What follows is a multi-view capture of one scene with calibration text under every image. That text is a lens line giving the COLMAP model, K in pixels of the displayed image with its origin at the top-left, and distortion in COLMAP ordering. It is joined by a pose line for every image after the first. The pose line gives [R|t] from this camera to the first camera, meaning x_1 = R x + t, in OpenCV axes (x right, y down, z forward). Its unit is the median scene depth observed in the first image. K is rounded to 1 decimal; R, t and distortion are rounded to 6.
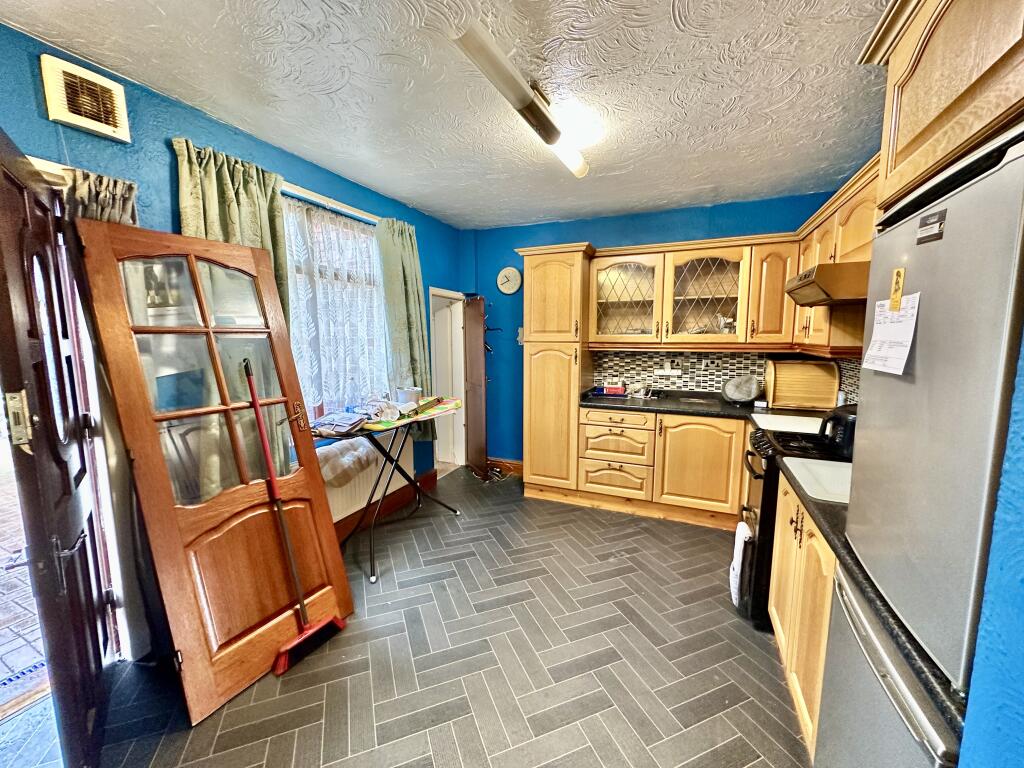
lens RADIAL K [[405.4, 0, 509.7], [0, 405.4, 385.1], [0, 0, 1]] dist [-0.008638, 0.000465]
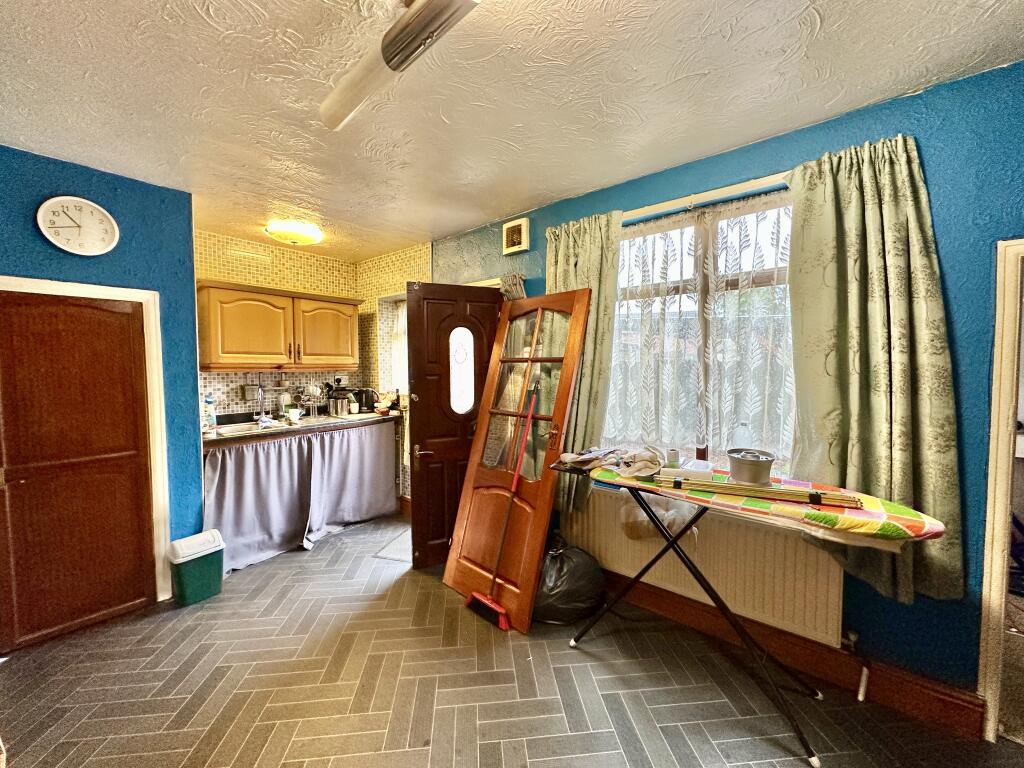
lens RADIAL K [[405.4, 0, 512.0], [0, 405.4, 378.3], [0, 0, 1]] dist [-0.008638, 0.000465]
pose [[-0.283772, 0.028380, -0.958472, 0.411411], [-0.122567, 0.990289, 0.065610, -0.096817], [0.951026, 0.136096, -0.277538, 0.853373]]
